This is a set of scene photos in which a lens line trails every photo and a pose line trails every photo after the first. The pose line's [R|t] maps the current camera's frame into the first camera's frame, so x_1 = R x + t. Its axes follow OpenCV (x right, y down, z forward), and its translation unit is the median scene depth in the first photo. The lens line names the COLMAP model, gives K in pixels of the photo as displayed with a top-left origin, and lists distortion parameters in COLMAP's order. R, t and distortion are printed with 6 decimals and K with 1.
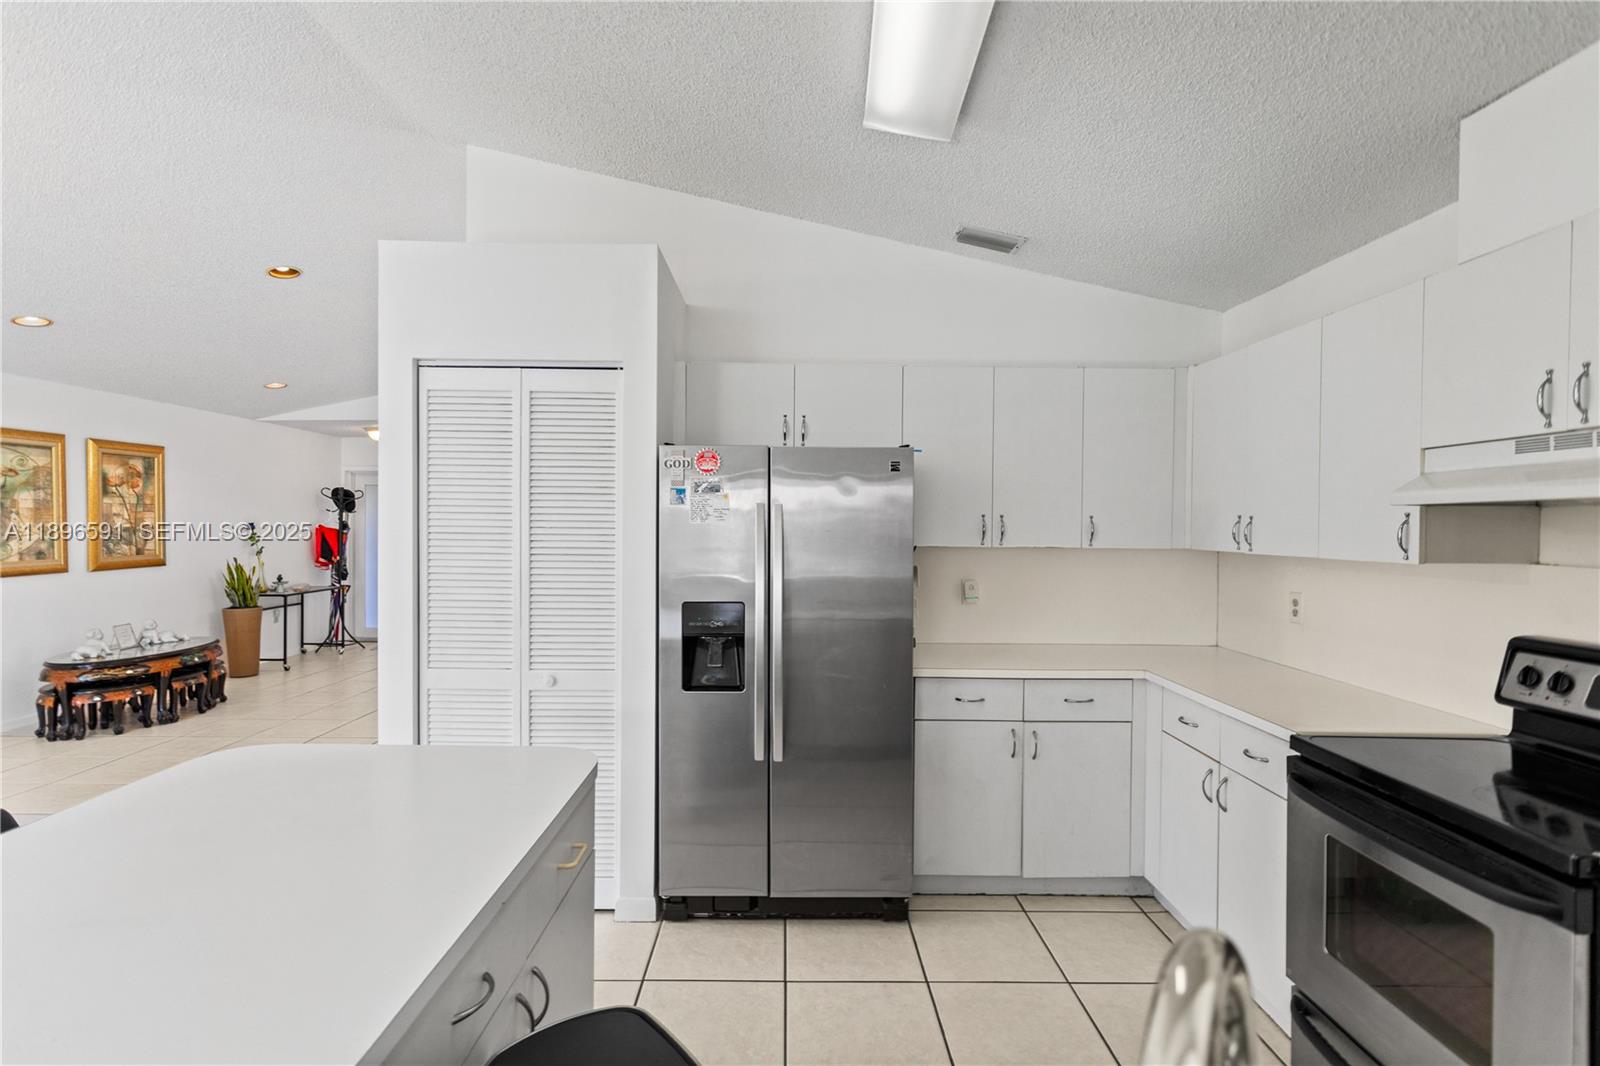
lens RADIAL K [[769.5, 0, 800.7], [0, 769.5, 528.1], [0, 0, 1]] dist [0.002129, -0.001159]
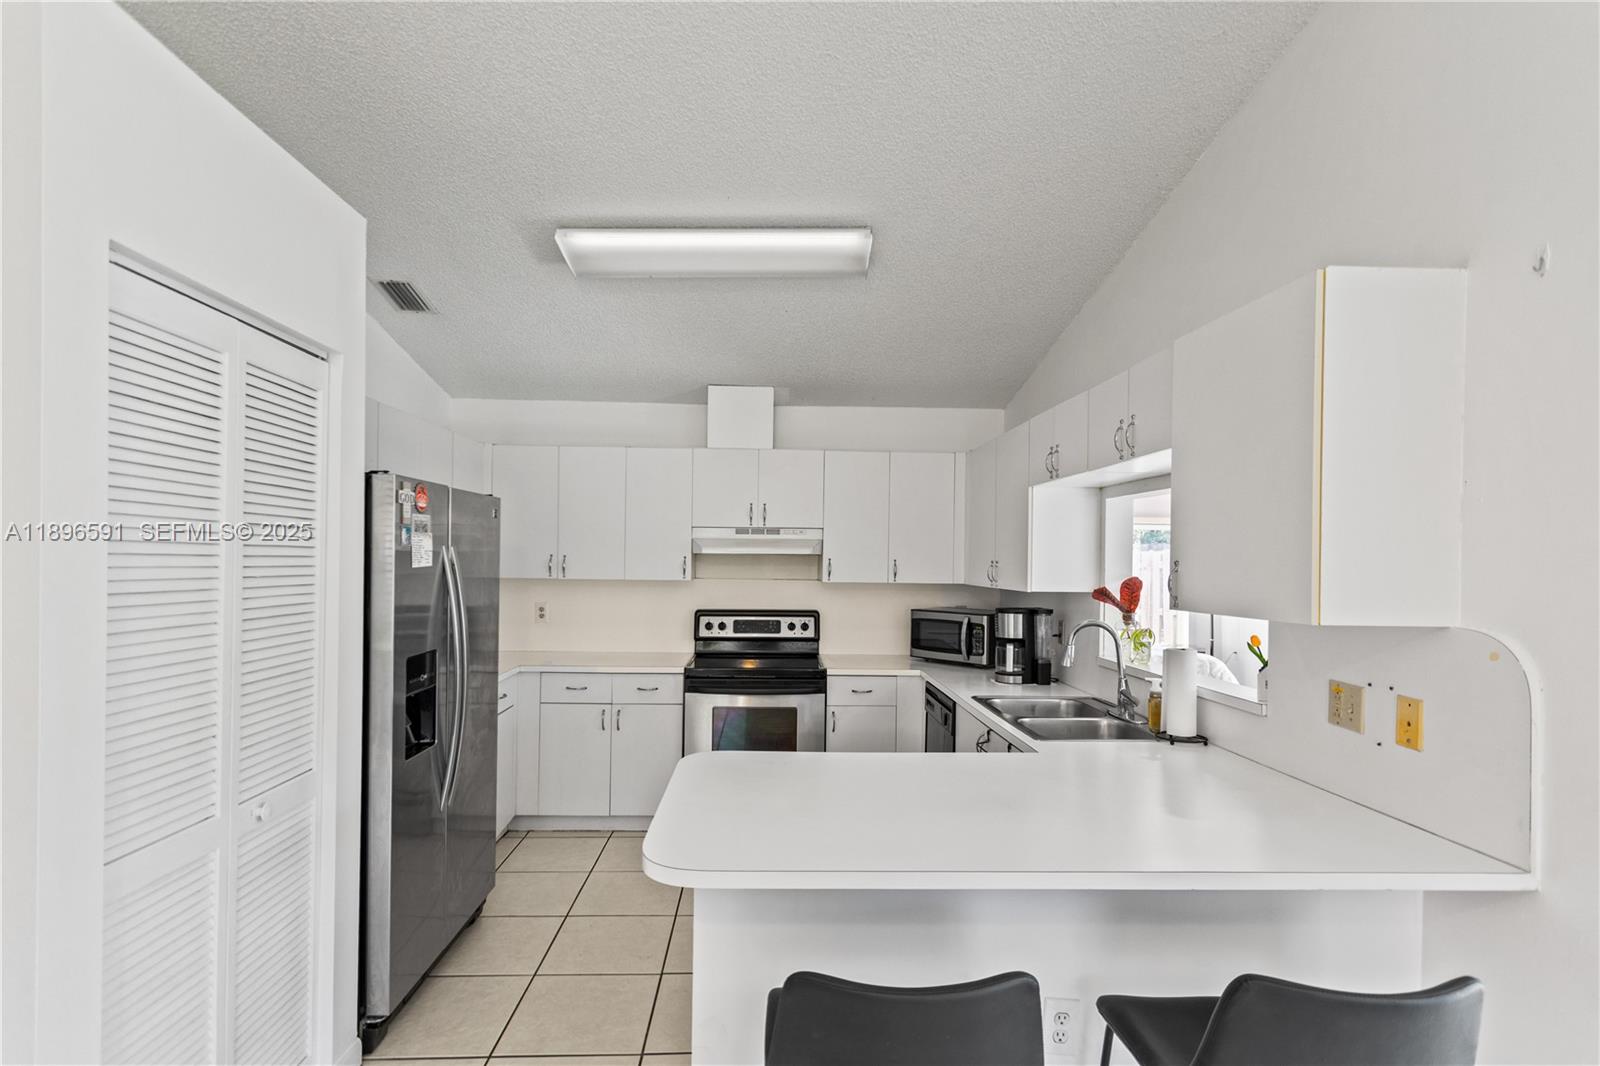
lens RADIAL K [[769.5, 0, 781.5], [0, 769.5, 556.5], [0, 0, 1]] dist [0.002129, -0.001159]
pose [[-0.022554, -0.006682, 0.999723, -0.532622], [-0.007383, 0.999952, 0.006517, -0.013902], [-0.999718, -0.007234, -0.022603, 0.312309]]
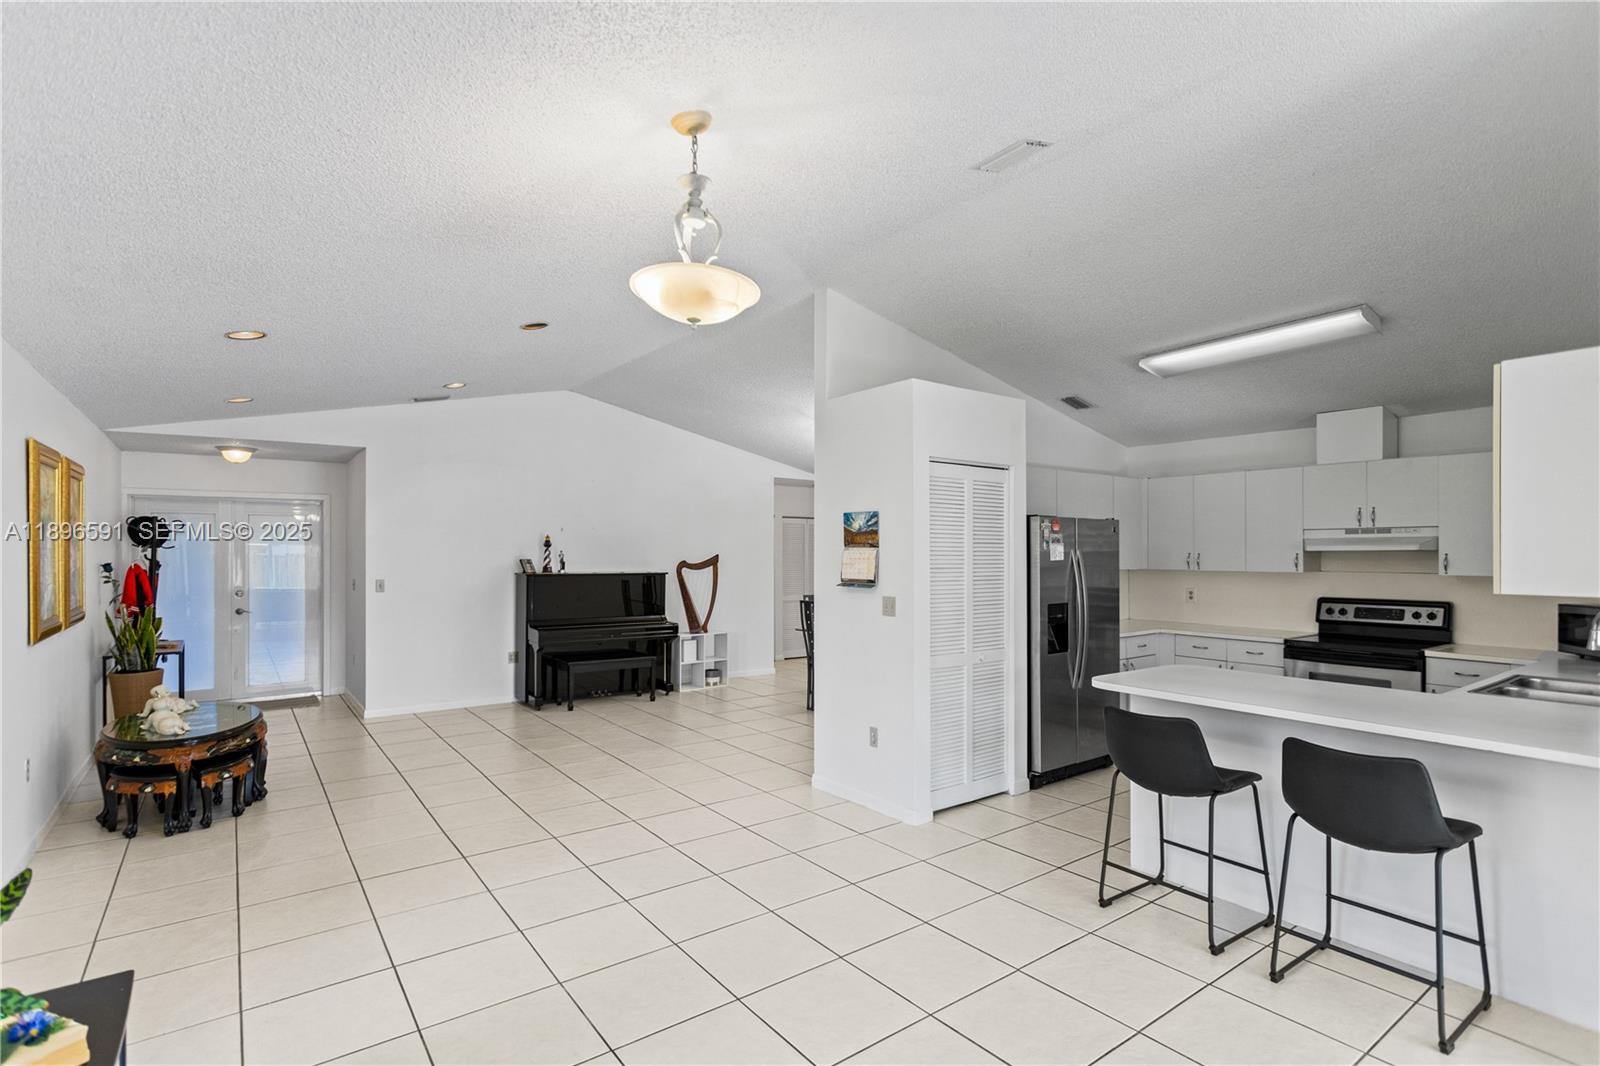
lens RADIAL K [[769.5, 0, 790.6], [0, 769.5, 546.0], [0, 0, 1]] dist [0.002129, -0.001159]
pose [[0.805508, -0.002181, 0.592581, -0.875848], [0.009467, 0.999913, -0.009189, -0.014697], [-0.592509, 0.013012, 0.805459, -0.041694]]
